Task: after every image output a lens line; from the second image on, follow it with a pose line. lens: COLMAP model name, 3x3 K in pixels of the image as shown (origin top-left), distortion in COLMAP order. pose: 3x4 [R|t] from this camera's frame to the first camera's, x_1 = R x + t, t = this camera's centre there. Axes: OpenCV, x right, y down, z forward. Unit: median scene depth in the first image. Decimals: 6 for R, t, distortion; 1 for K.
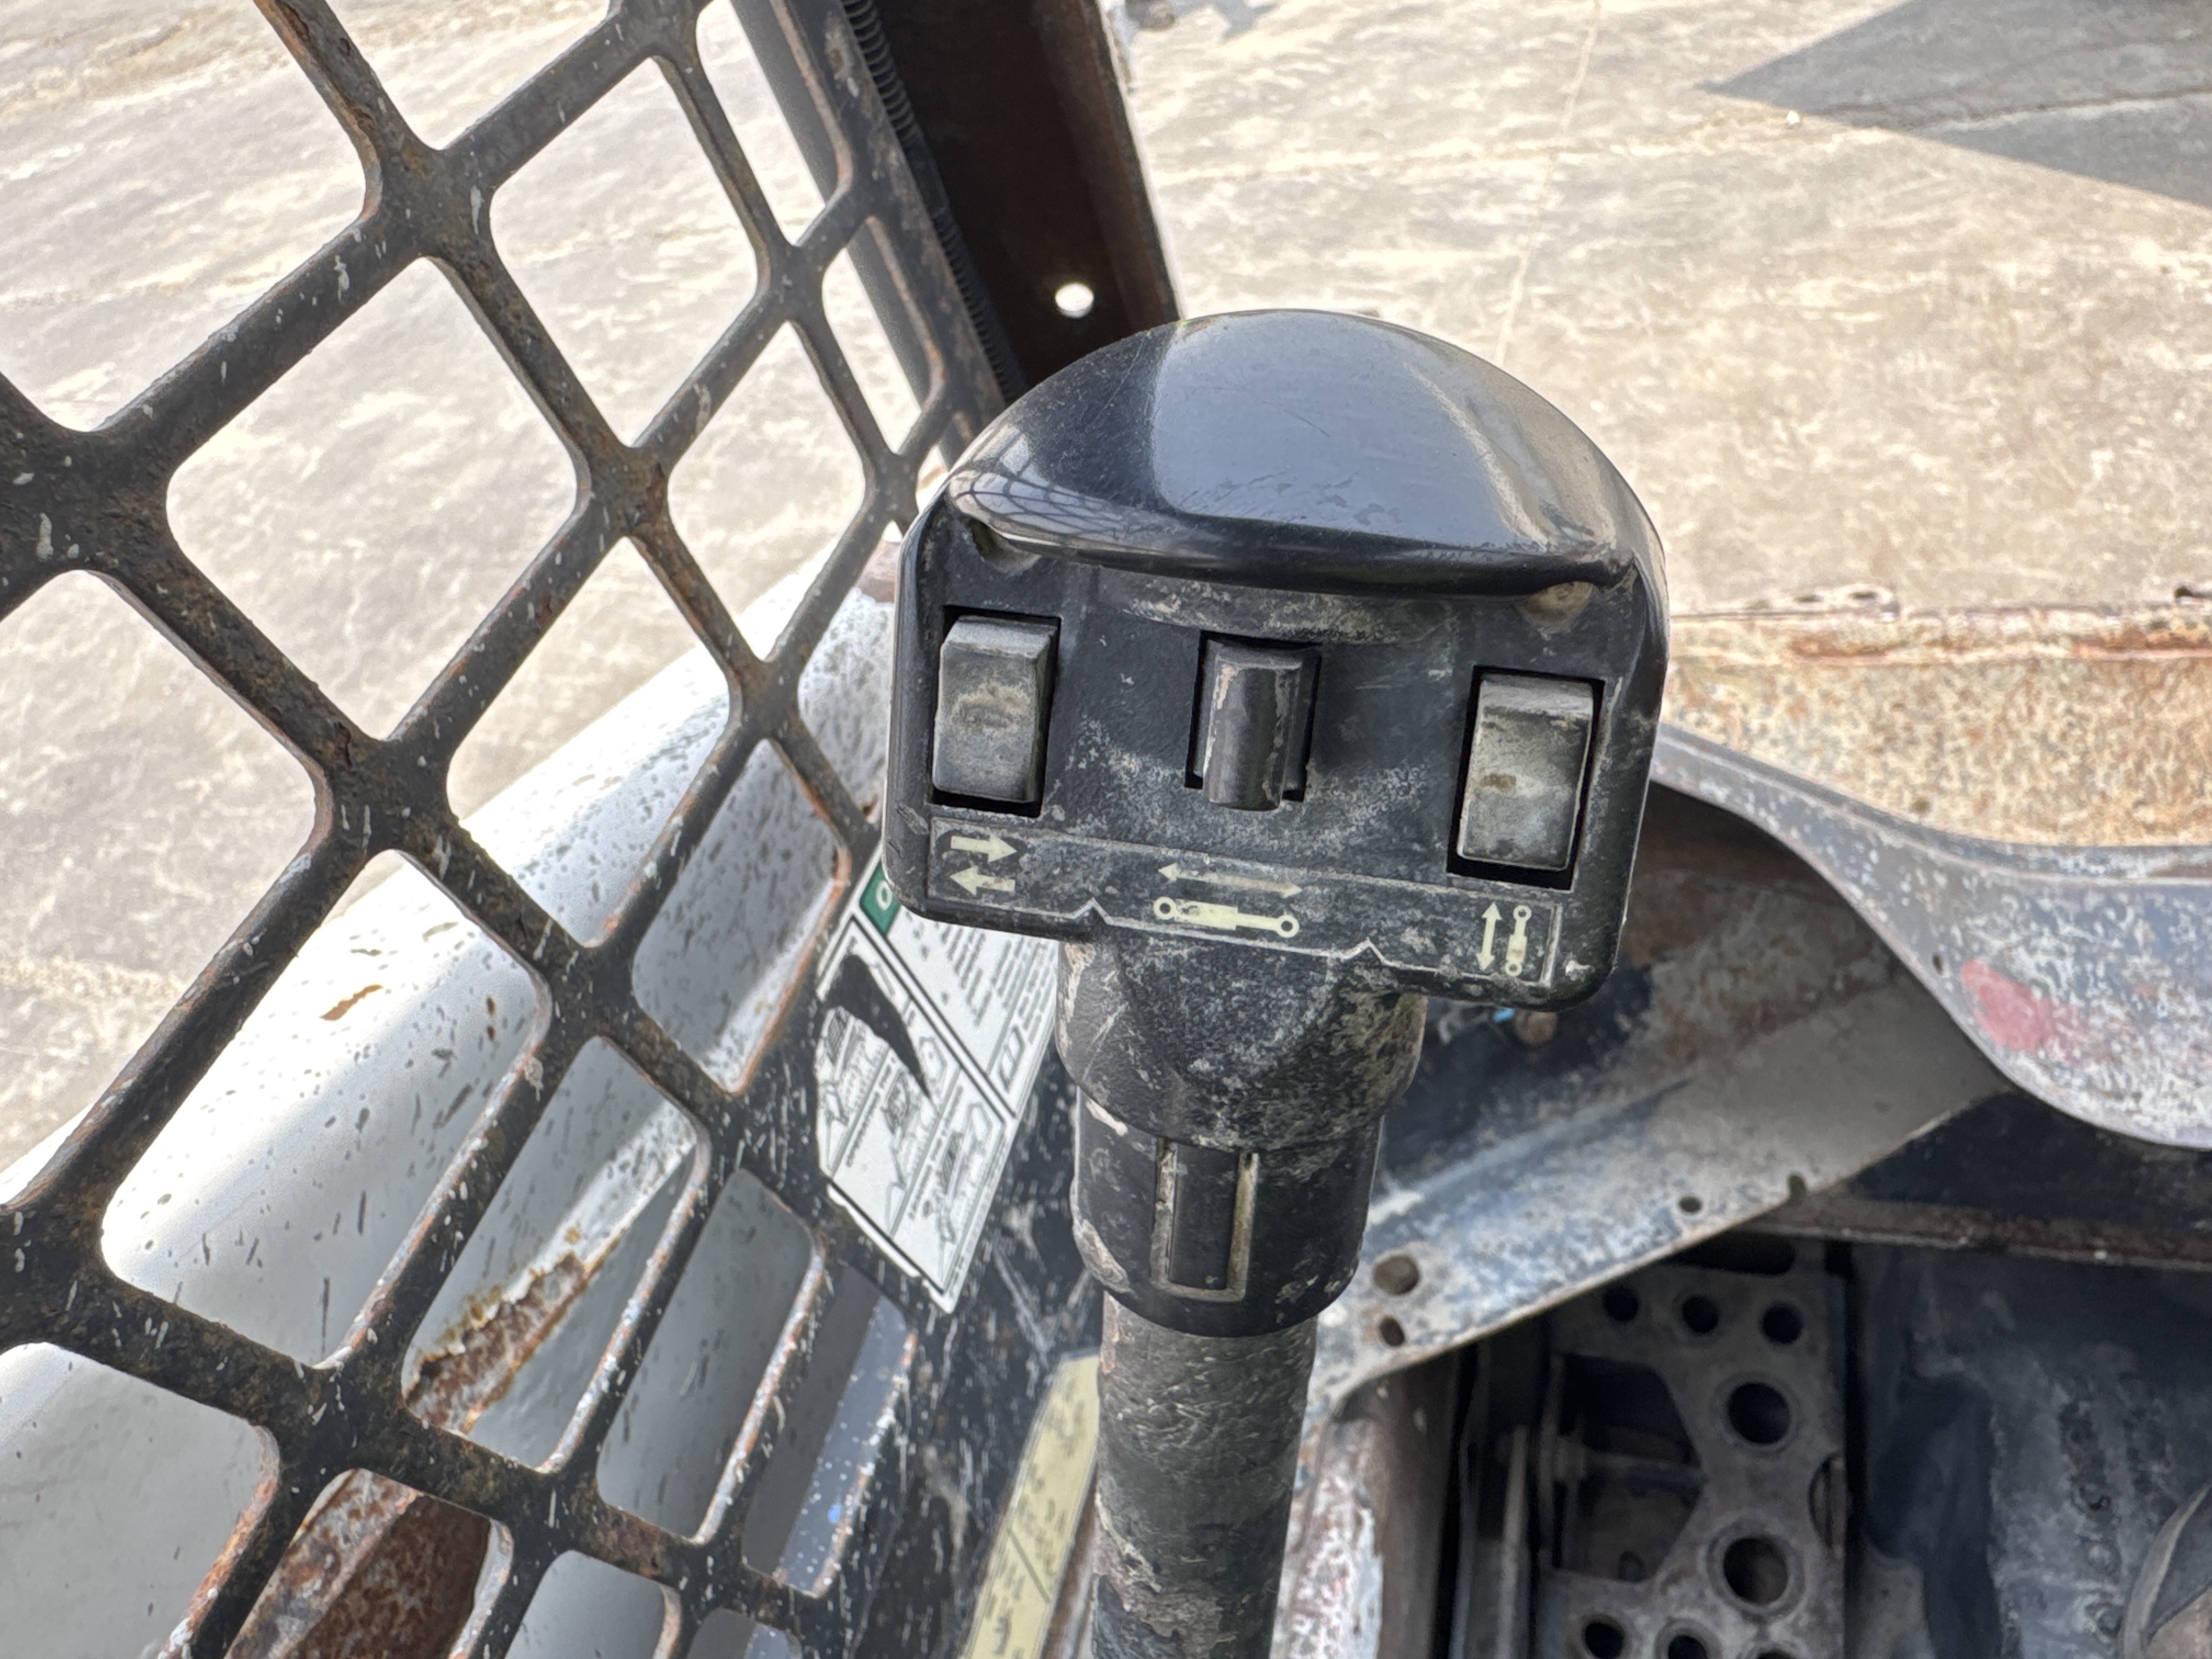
lens RADIAL K [[1640.6, 0, 1106.0], [0, 1640.6, 829.5], [0, 0, 1]] dist [0.004511, 0.014967]
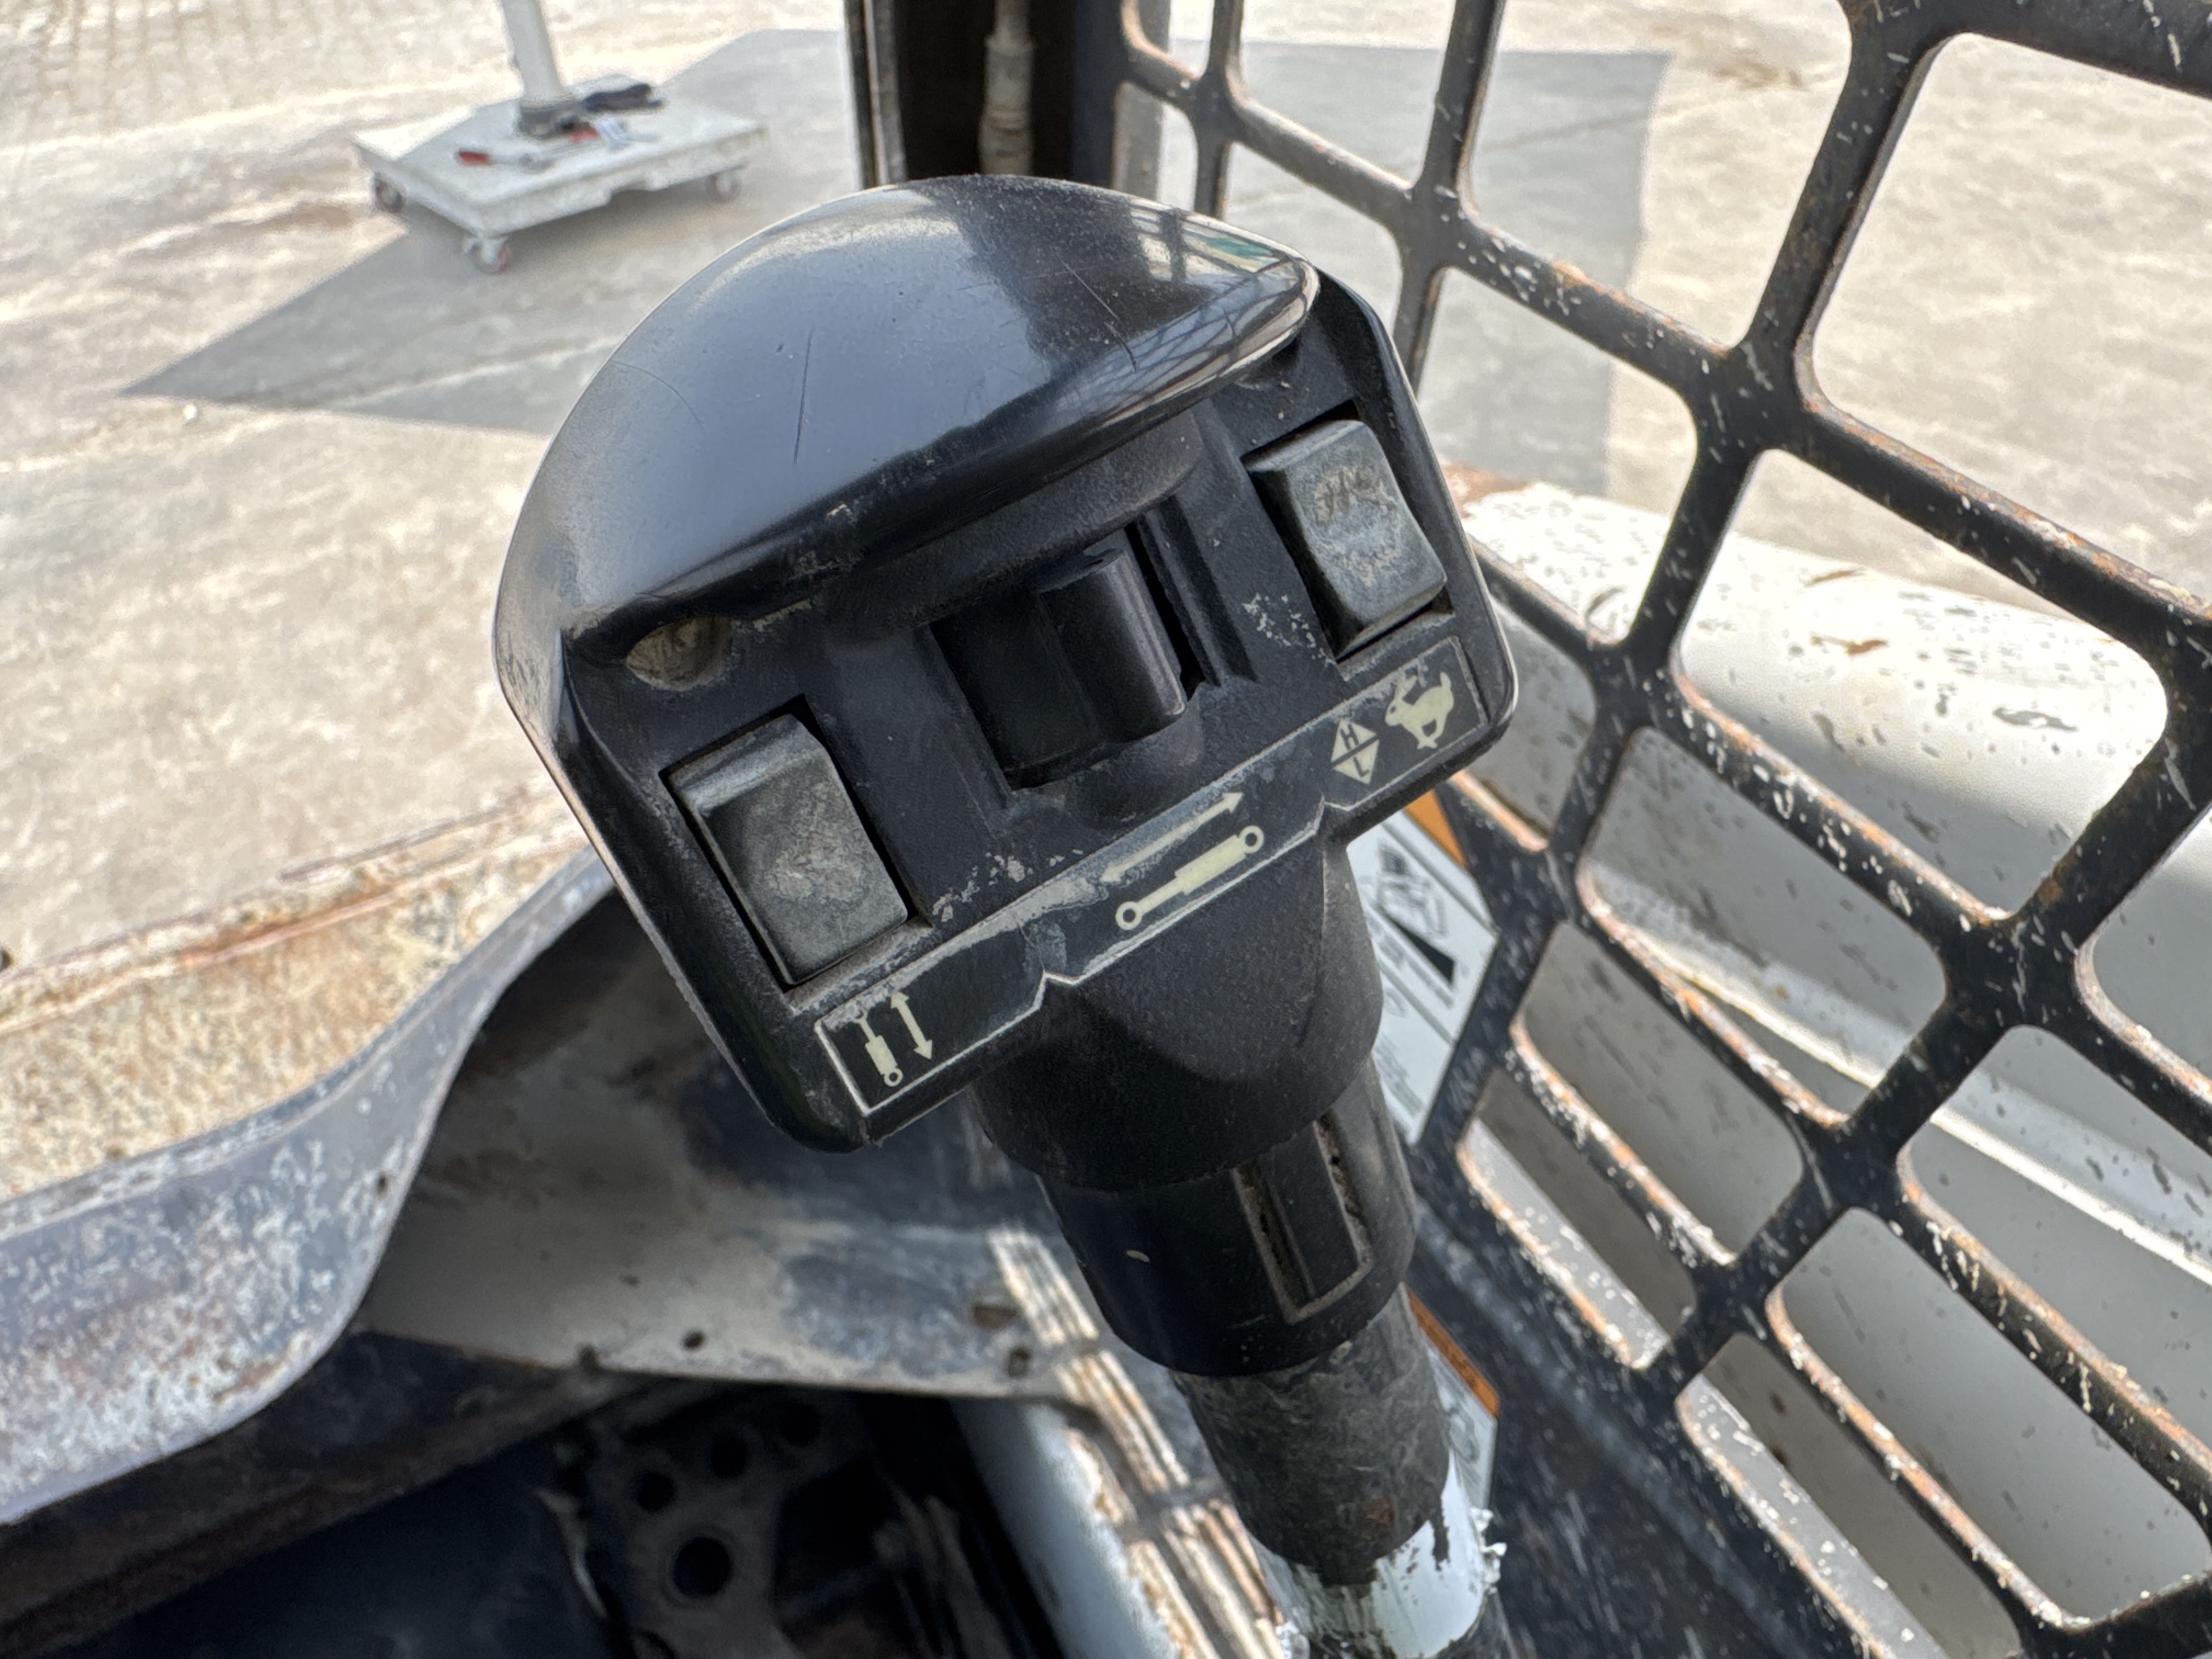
lens RADIAL K [[1640.6, 0, 1106.0], [0, 1640.6, 829.5], [0, 0, 1]] dist [0.004511, 0.014967]
pose [[0.735984, -0.290915, 0.611307, 0.185977], [0.368750, 0.929527, -0.001604, 0.011524], [-0.567760, 0.226600, 0.791392, -0.062719]]
